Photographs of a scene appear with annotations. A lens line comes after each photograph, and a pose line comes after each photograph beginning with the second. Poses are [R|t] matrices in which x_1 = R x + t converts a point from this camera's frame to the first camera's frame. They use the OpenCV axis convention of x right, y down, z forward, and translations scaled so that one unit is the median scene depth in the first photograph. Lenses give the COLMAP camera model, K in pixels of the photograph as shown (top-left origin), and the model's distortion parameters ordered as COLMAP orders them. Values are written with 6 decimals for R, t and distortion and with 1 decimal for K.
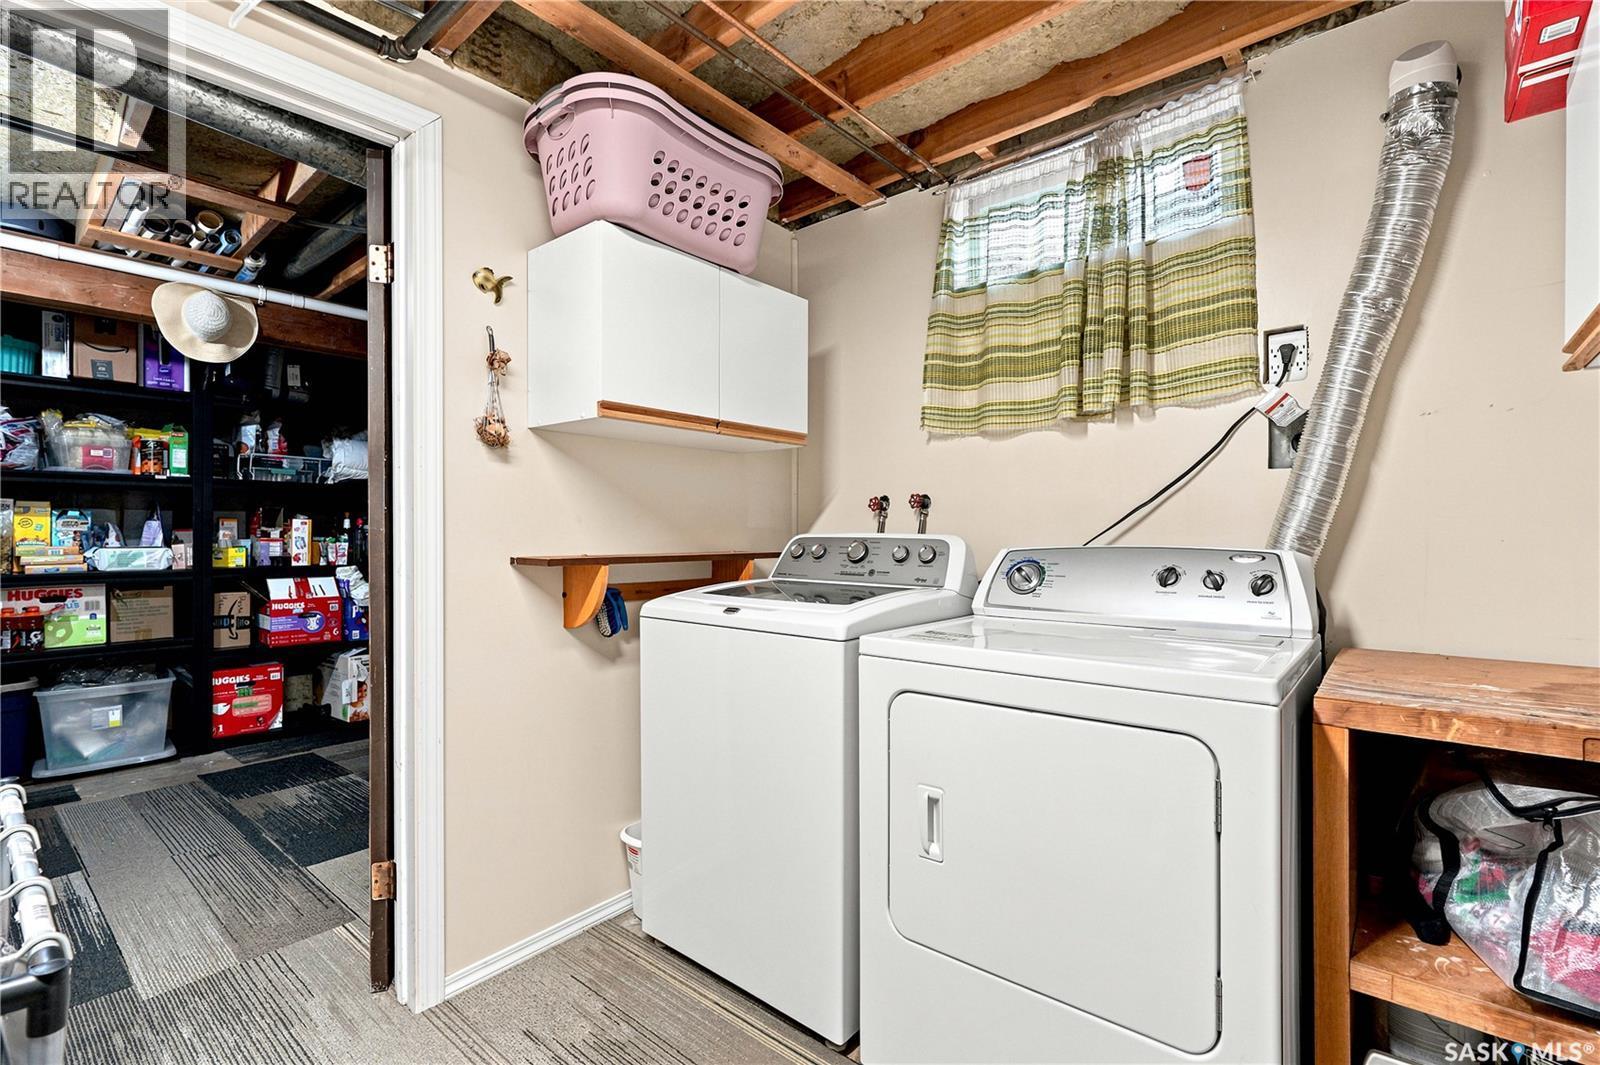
lens RADIAL K [[727.2, 0, 796.4], [0, 727.2, 539.1], [0, 0, 1]] dist [0.003086, 0.000983]
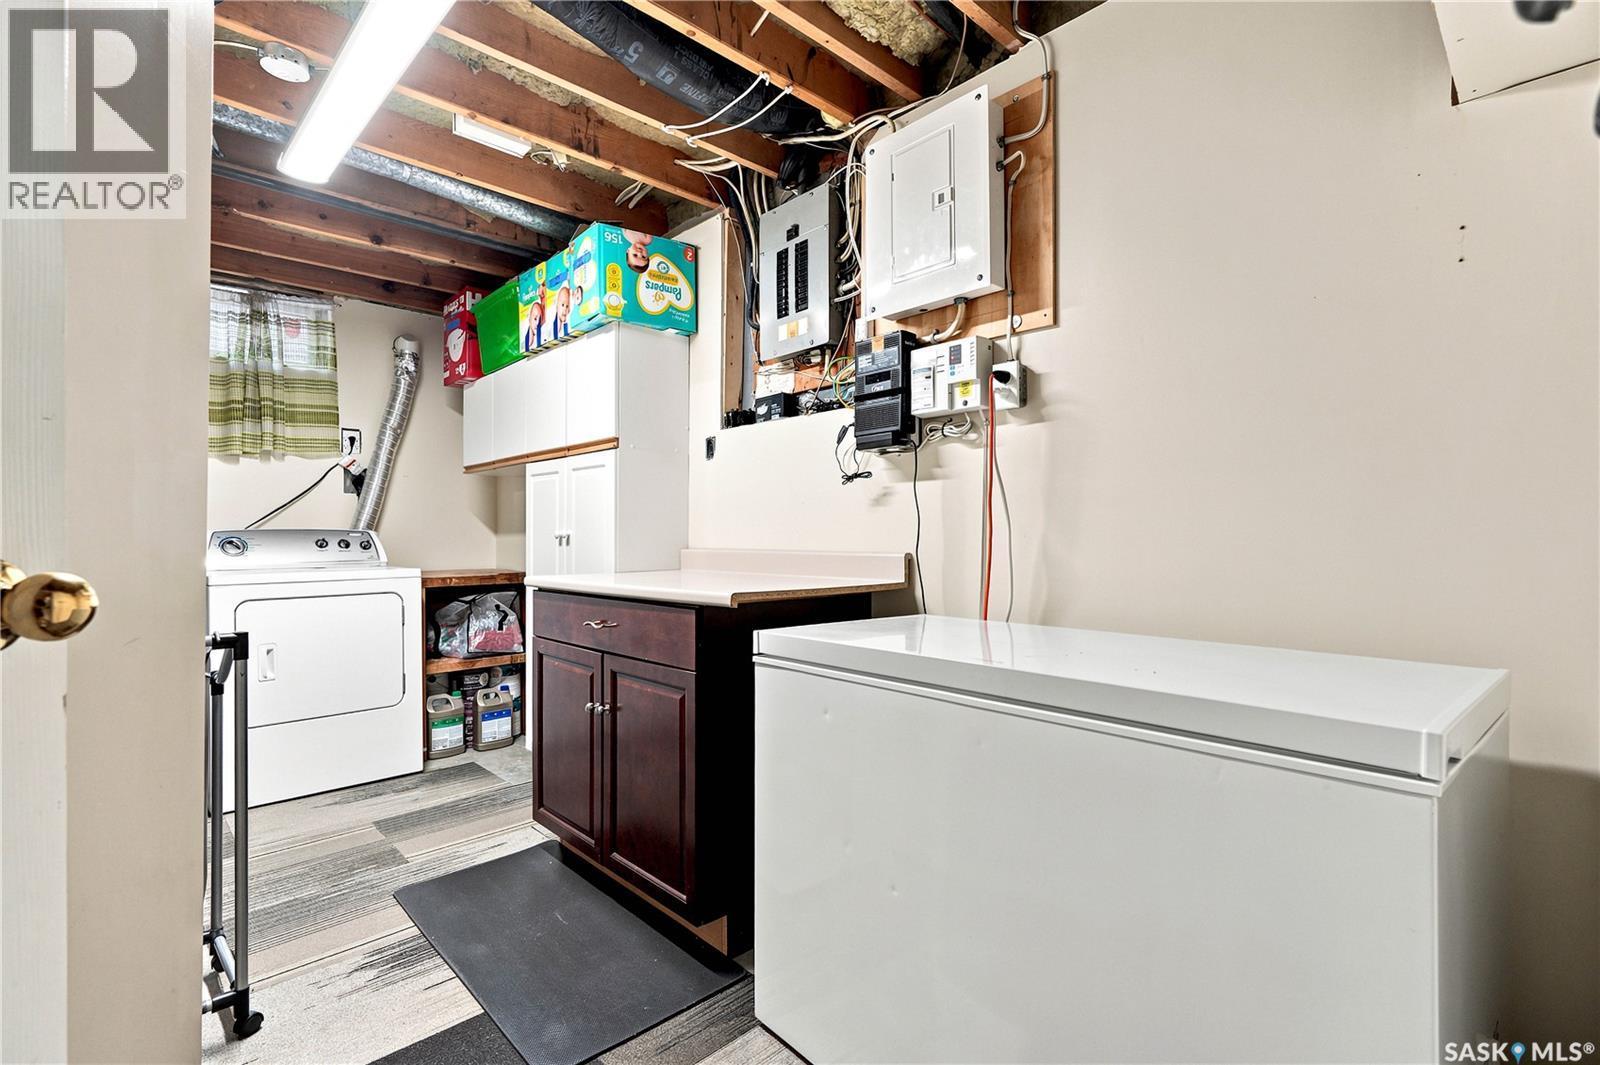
lens RADIAL K [[727.2, 0, 796.4], [0, 727.2, 539.1], [0, 0, 1]] dist [0.003086, 0.000983]
pose [[0.109424, -0.006123, 0.993976, -1.327099], [0.002715, 0.999979, 0.005861, 0.029241], [-0.993991, 0.002057, 0.109438, -0.547123]]
